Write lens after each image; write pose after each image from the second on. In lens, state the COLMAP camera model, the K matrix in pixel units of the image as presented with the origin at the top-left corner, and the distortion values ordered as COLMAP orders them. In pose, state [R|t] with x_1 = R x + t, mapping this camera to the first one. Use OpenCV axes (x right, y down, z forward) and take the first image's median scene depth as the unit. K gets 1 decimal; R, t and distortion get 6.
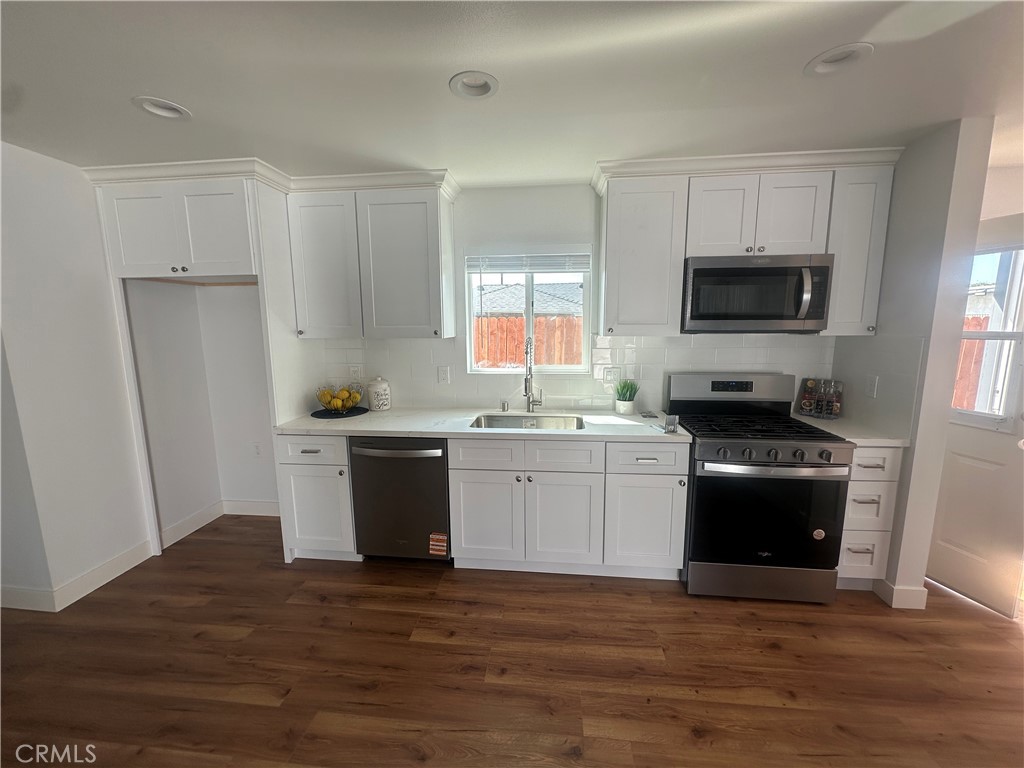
lens RADIAL K [[407.9, 0, 510.1], [0, 407.9, 382.5], [0, 0, 1]] dist [-0.000816, 0.000013]
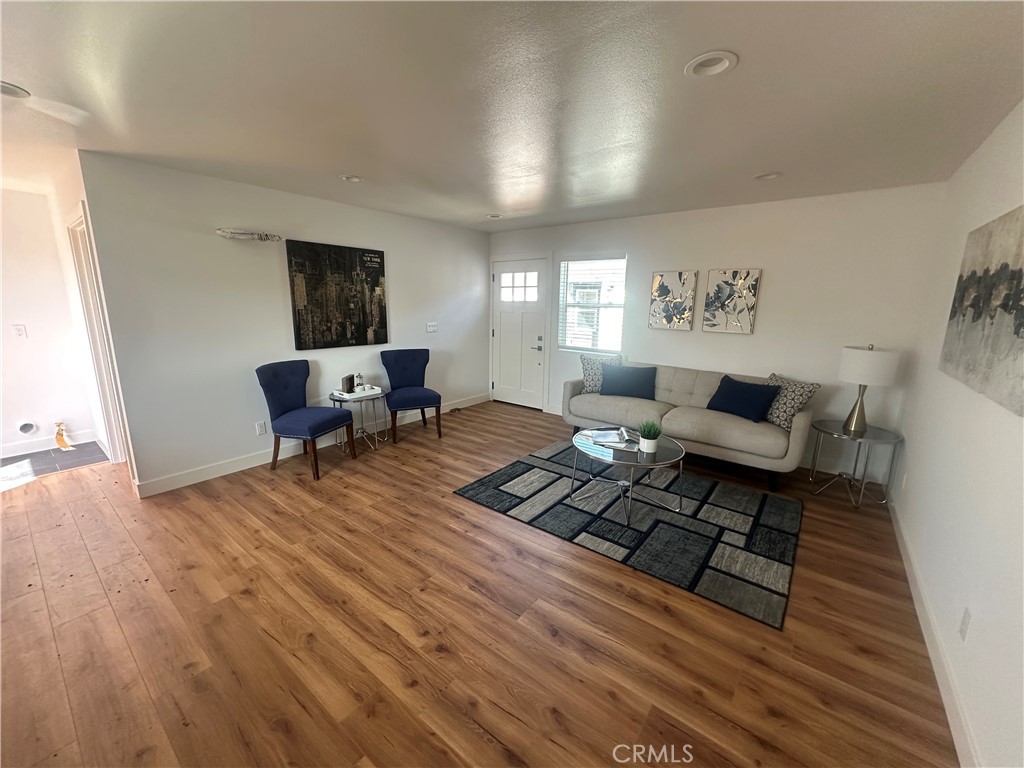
lens RADIAL K [[407.9, 0, 513.7], [0, 407.9, 384.2], [0, 0, 1]] dist [-0.000816, 0.000013]
pose [[-0.852693, -0.105762, 0.511595, -0.796924], [0.070855, 0.946830, 0.313834, -0.111276], [-0.517586, 0.303853, -0.799862, 0.869808]]
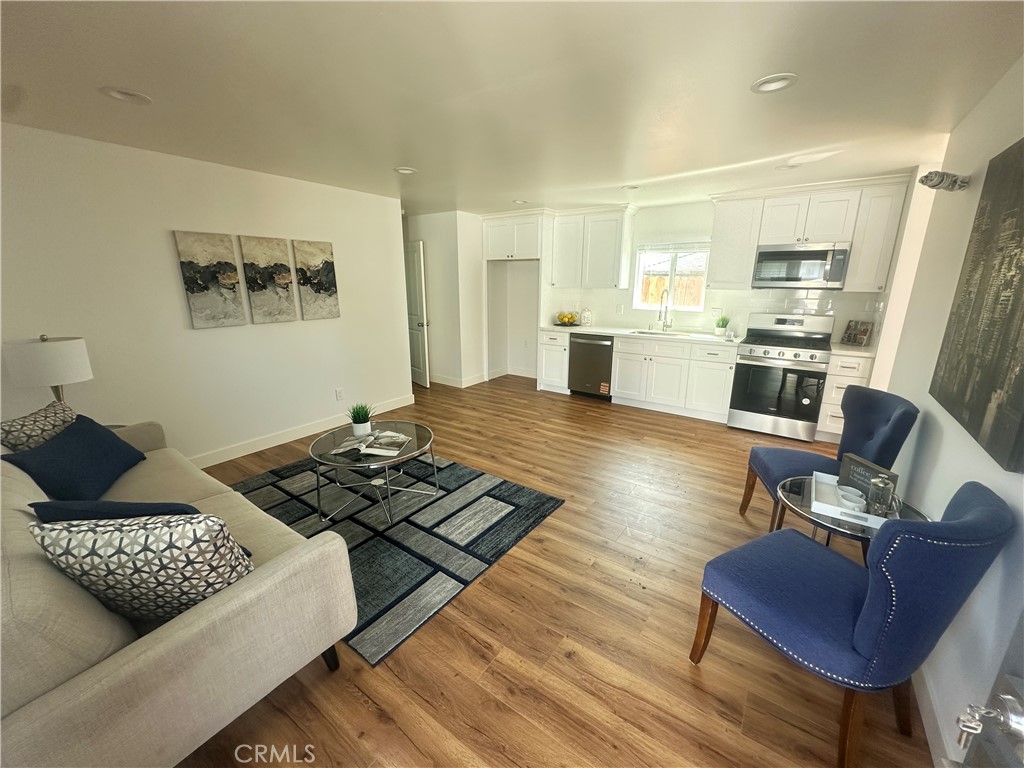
lens RADIAL K [[407.9, 0, 512.4], [0, 407.9, 385.9], [0, 0, 1]] dist [-0.000816, 0.000013]
pose [[0.871110, 0.134988, -0.472171, 0.410610], [-0.081198, 0.987837, 0.132608, 0.147921], [0.484329, -0.077177, 0.871475, -1.090500]]
